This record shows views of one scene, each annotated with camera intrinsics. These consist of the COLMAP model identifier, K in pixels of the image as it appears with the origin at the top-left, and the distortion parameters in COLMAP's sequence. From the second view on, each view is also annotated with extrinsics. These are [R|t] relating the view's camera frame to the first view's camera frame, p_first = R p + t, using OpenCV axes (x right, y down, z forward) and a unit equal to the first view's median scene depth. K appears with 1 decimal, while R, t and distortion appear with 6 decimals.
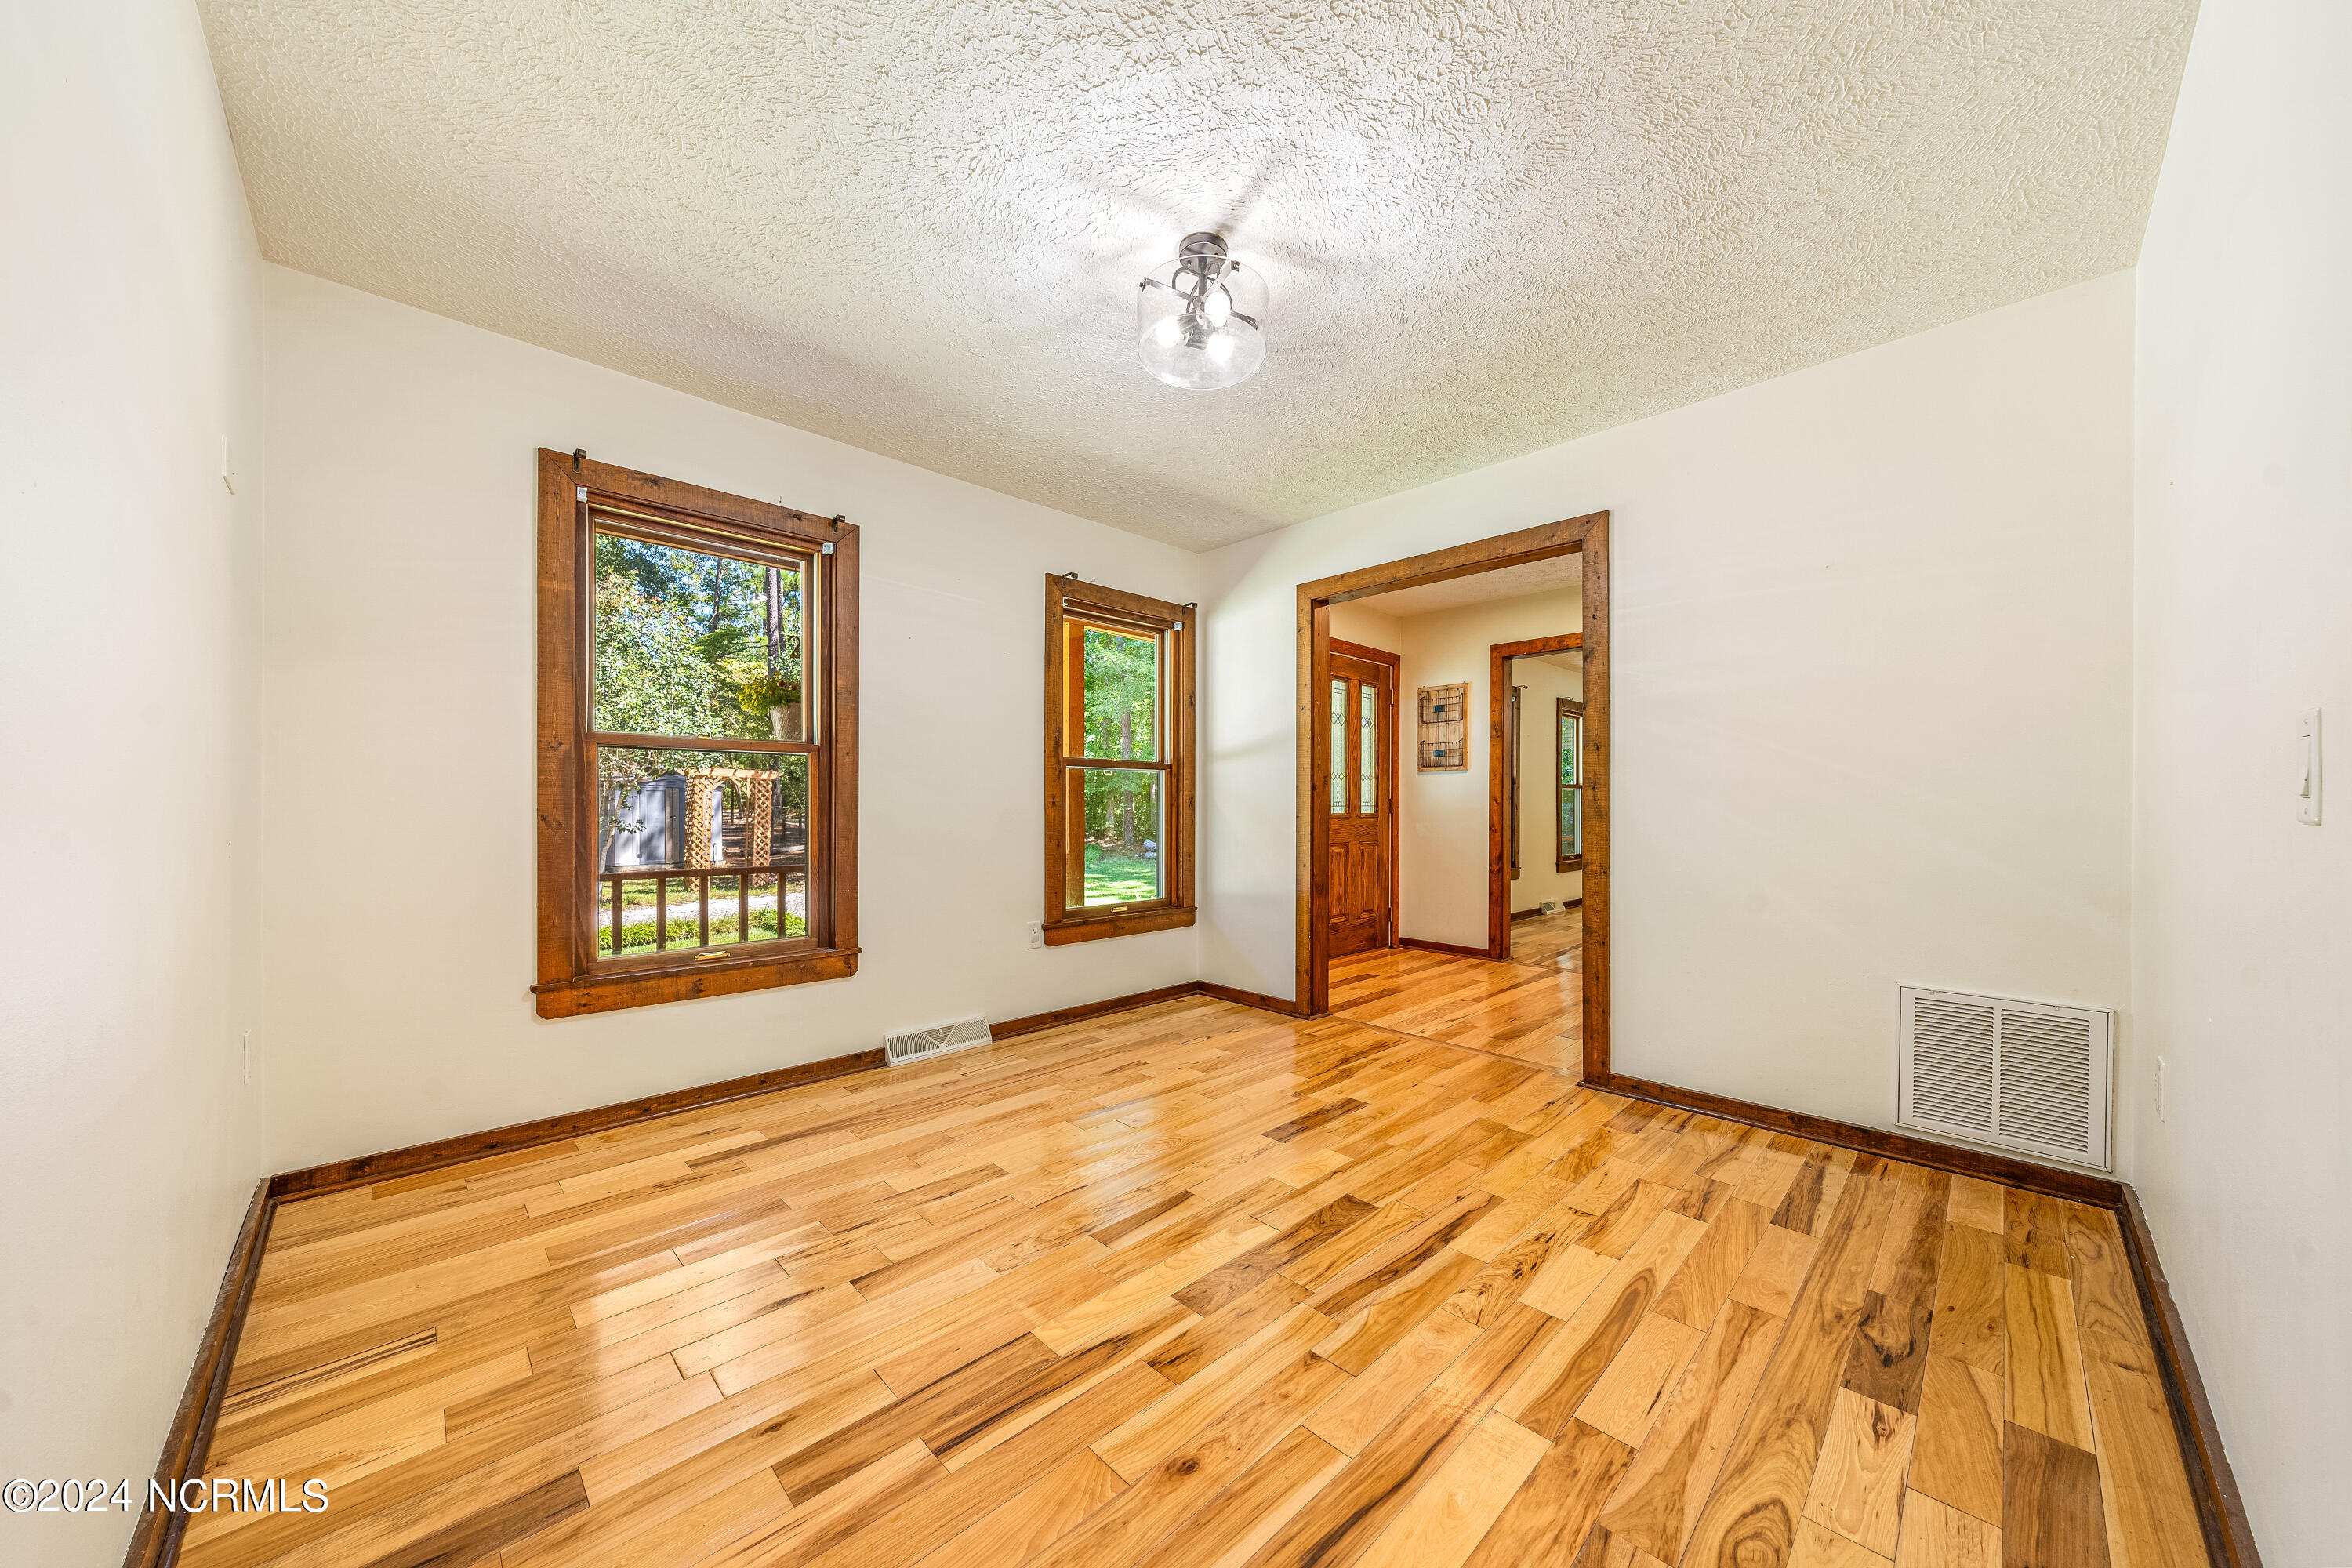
lens RADIAL K [[805.6, 0, 1226.8], [0, 805.6, 804.8], [0, 0, 1]] dist [-0.001669, -0.000240]
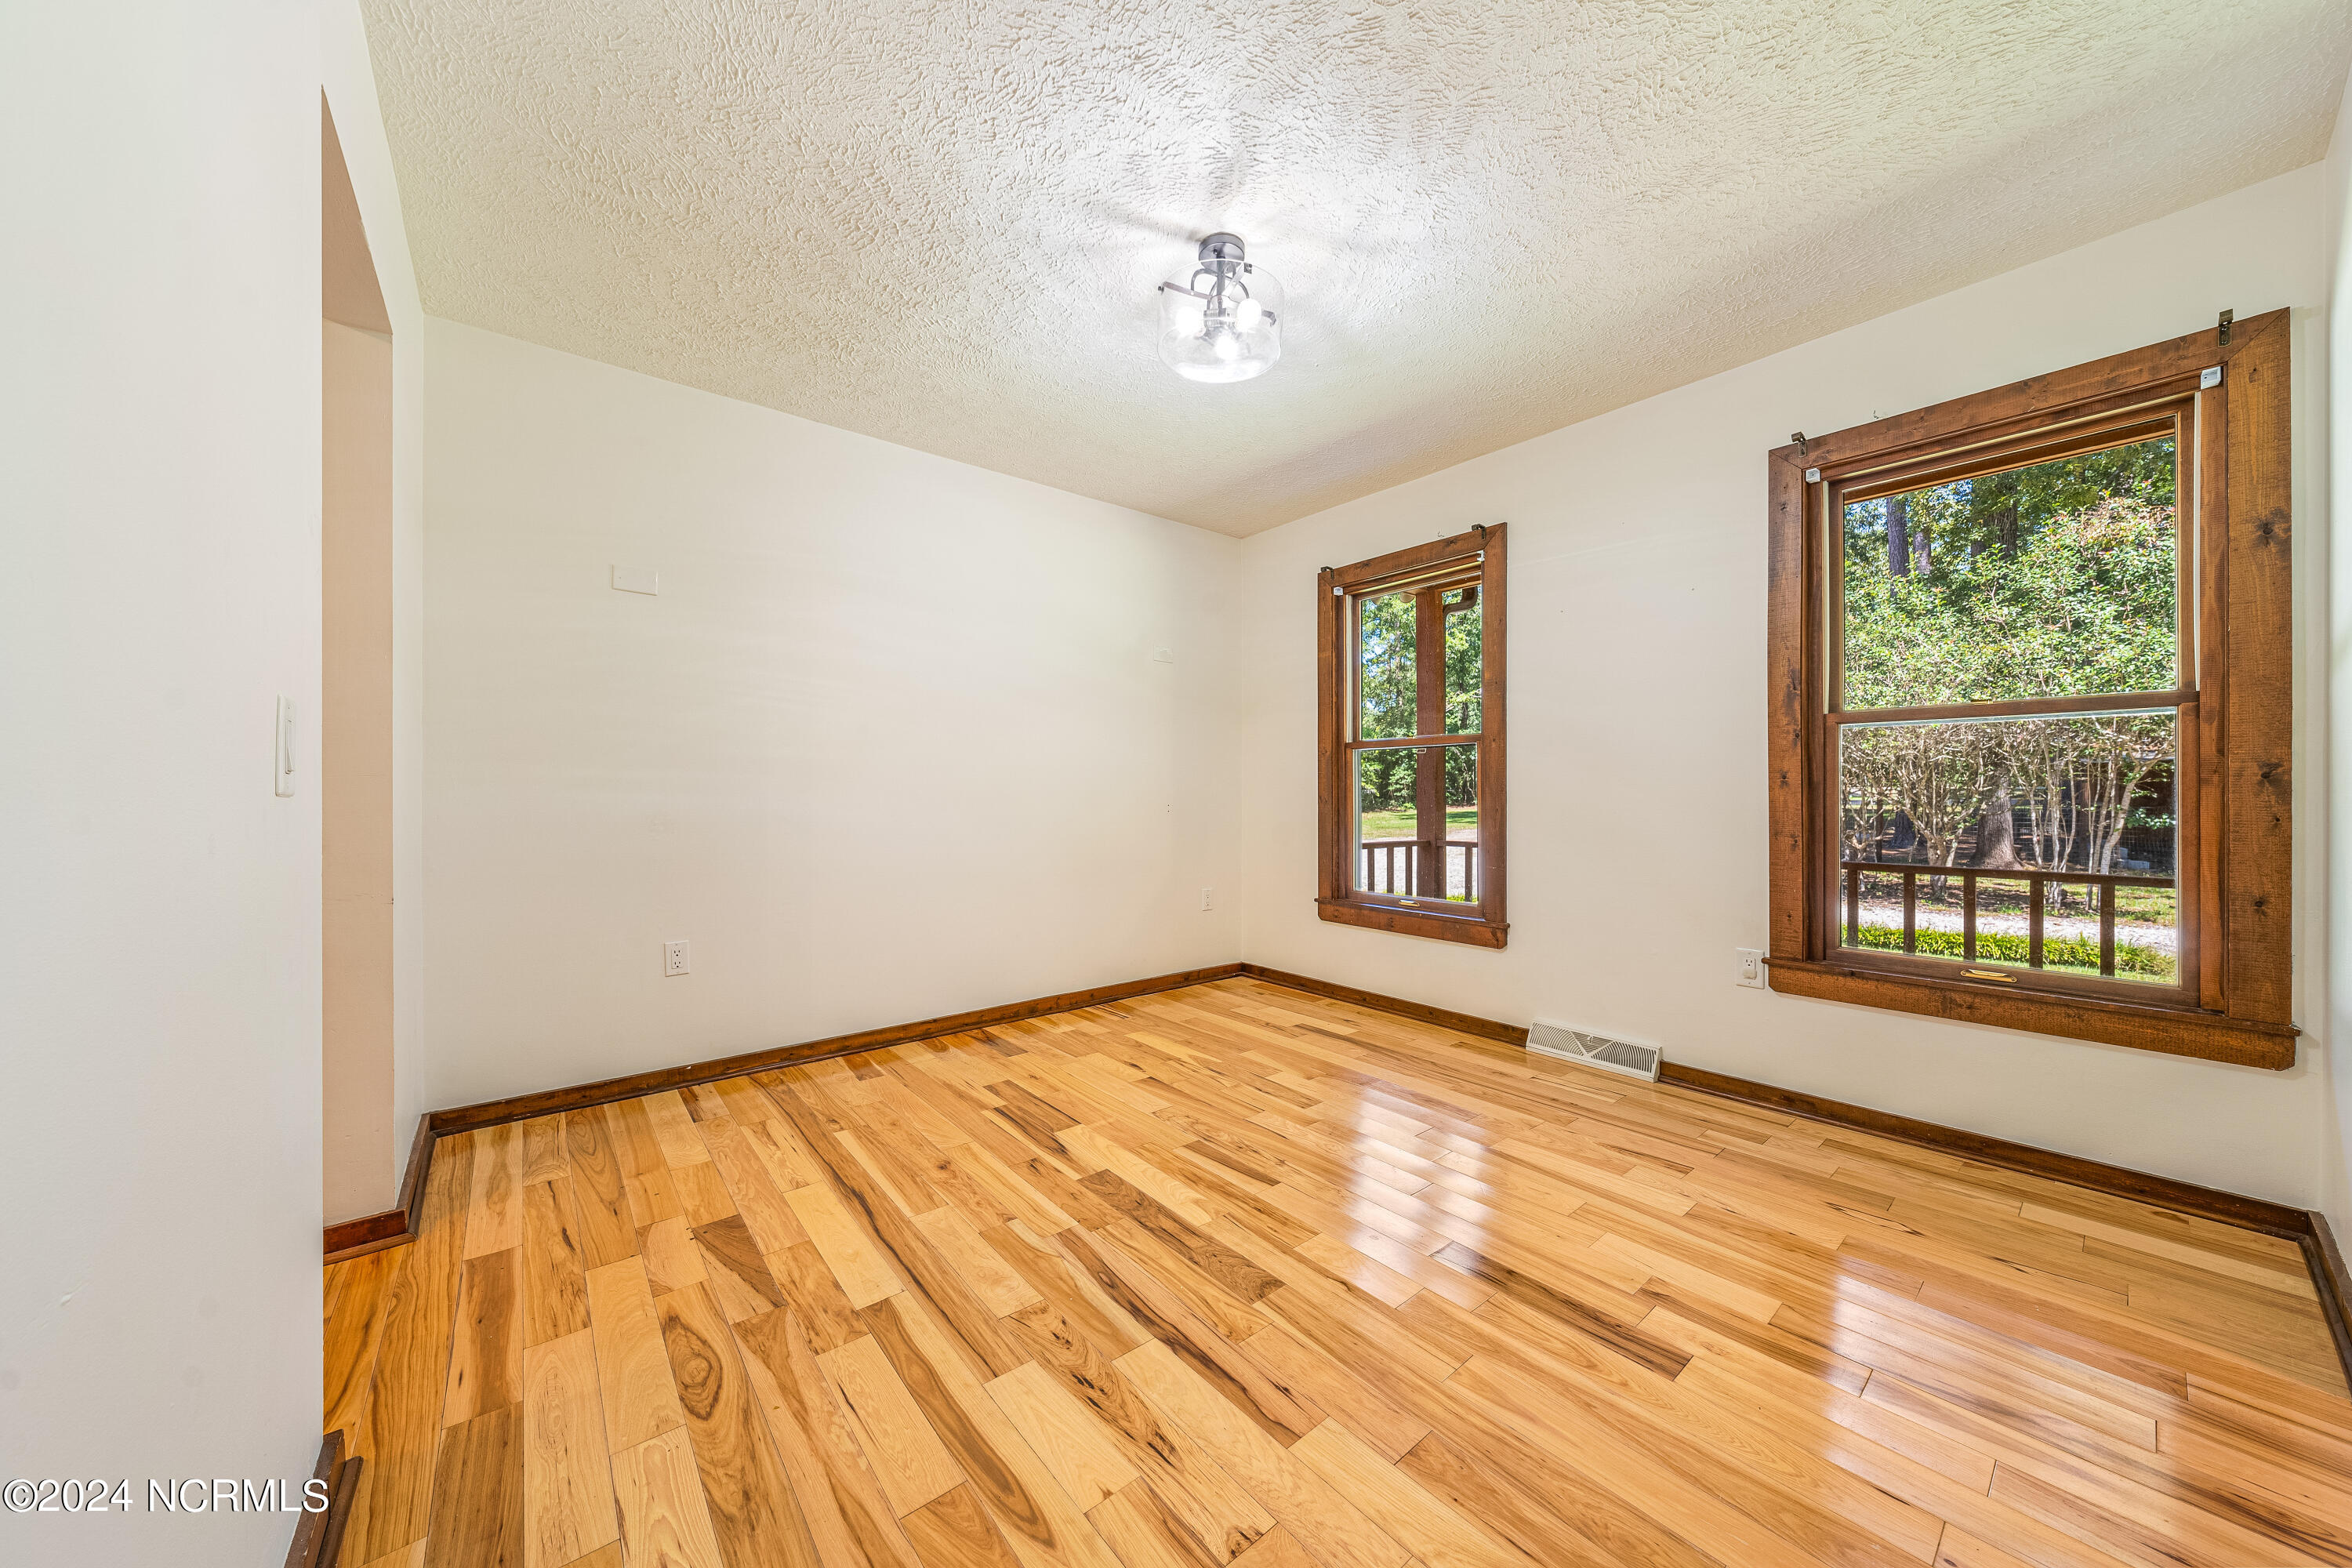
lens RADIAL K [[805.6, 0, 1128.9], [0, 805.6, 793.0], [0, 0, 1]] dist [-0.001669, -0.000240]
pose [[-0.151590, -0.001729, -0.988442, 0.920310], [0.003037, 0.999993, -0.002215, 0.011010], [0.988439, -0.003338, -0.151584, 0.949895]]
